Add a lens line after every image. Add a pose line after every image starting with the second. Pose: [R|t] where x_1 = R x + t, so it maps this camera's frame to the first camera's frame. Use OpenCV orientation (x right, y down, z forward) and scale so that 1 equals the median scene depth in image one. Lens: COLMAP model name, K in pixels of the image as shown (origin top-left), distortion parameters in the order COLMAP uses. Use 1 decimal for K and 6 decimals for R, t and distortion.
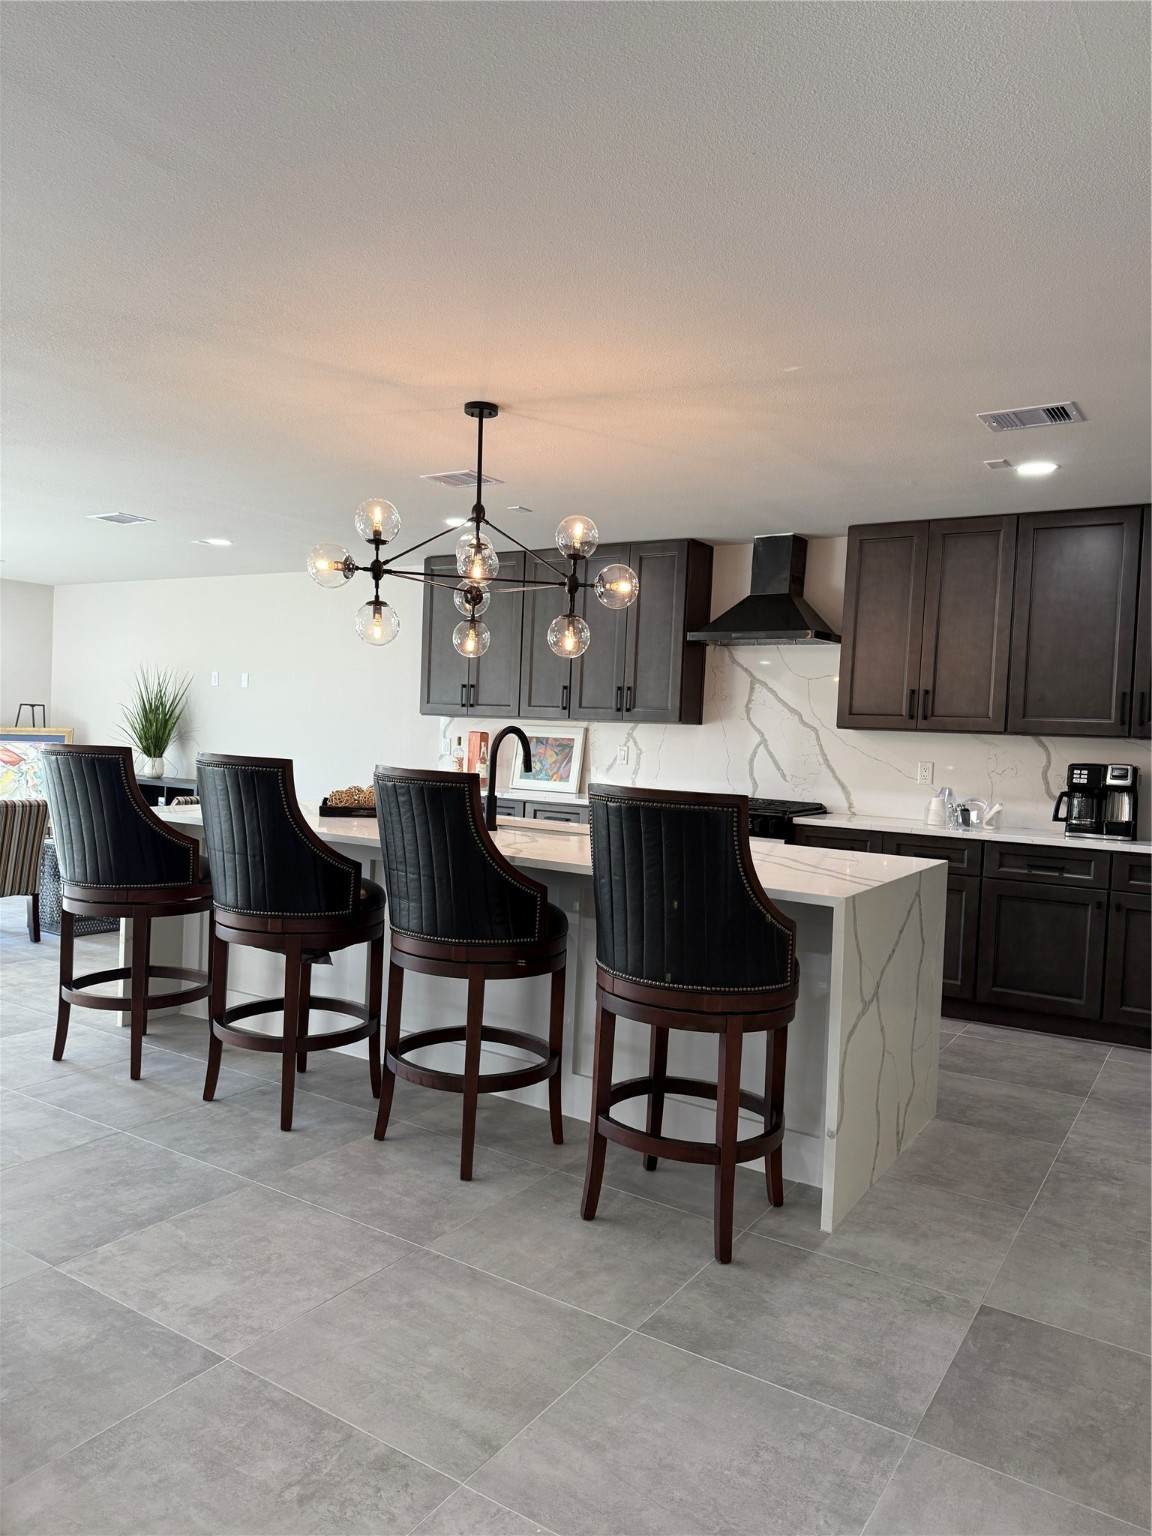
lens RADIAL K [[1083.9, 0, 573.7], [0, 1083.9, 773.2], [0, 0, 1]] dist [0.004457, -0.002299]
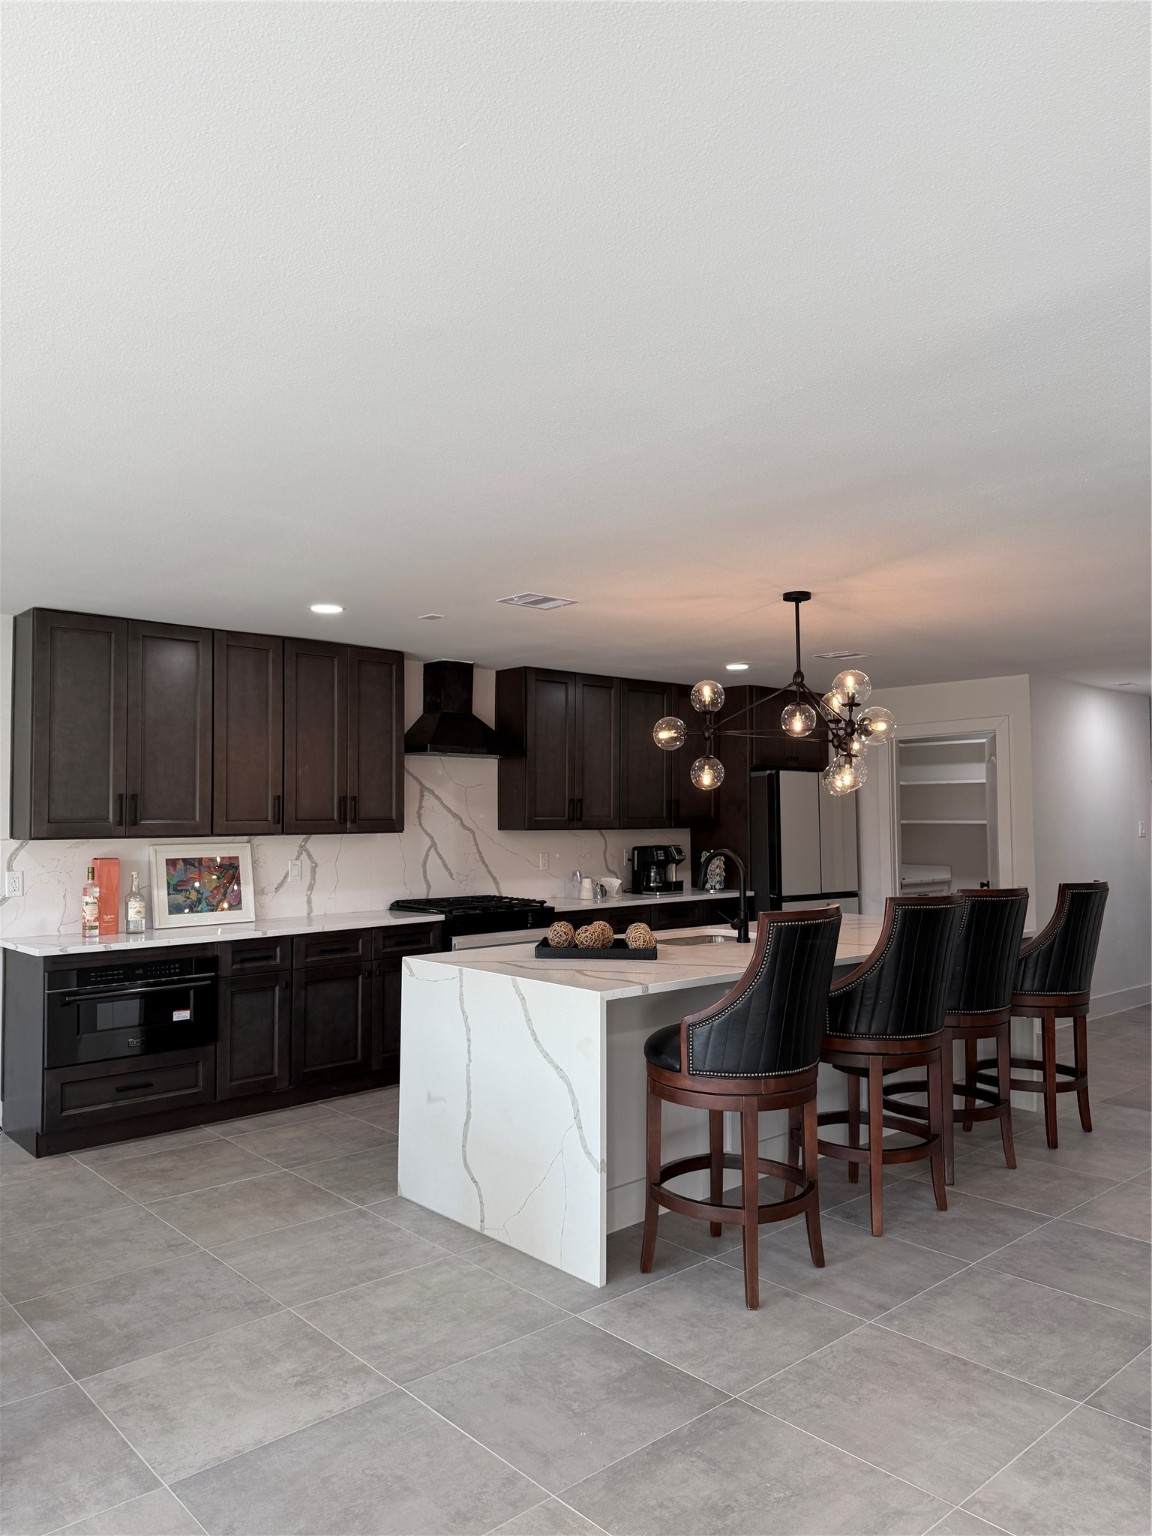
lens RADIAL K [[1083.9, 0, 576.6], [0, 1083.9, 758.4], [0, 0, 1]] dist [0.004457, -0.002299]
pose [[0.274772, 0.003123, 0.961504, -1.216299], [0.053857, 0.998375, -0.018634, -0.129159], [-0.960000, 0.056904, 0.274157, 0.829955]]
